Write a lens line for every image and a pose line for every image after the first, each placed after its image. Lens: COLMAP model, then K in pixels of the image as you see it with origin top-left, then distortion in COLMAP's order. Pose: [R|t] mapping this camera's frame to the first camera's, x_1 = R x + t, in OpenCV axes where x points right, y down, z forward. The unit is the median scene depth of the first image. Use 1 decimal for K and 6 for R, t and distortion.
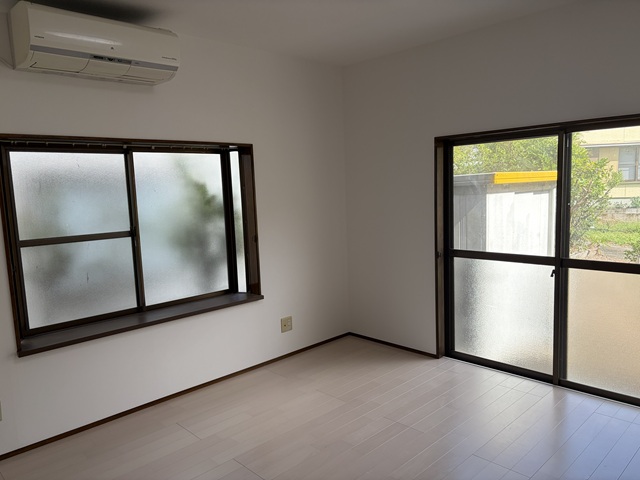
lens RADIAL K [[484.3, 0, 318.8], [0, 484.3, 237.5], [0, 0, 1]] dist [0.044326, -0.053247]
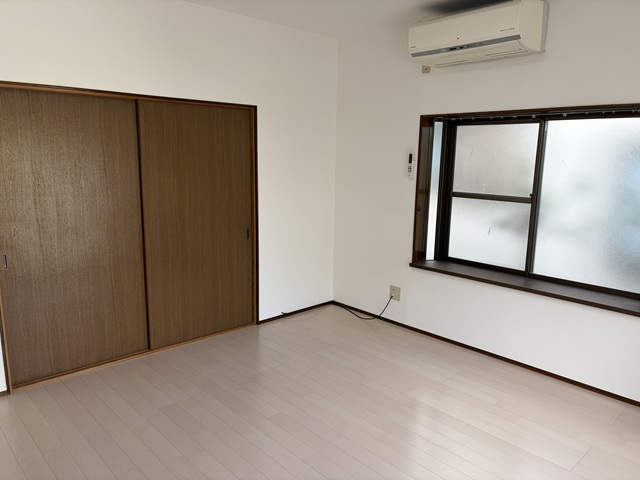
lens RADIAL K [[484.3, 0, 319.5], [0, 484.3, 240.6], [0, 0, 1]] dist [0.044326, -0.053247]
pose [[-0.015643, 0.224858, -0.974266, 0.995051], [-0.115755, 0.967426, 0.225138, -0.164448], [0.993155, 0.116298, 0.010895, 0.831795]]
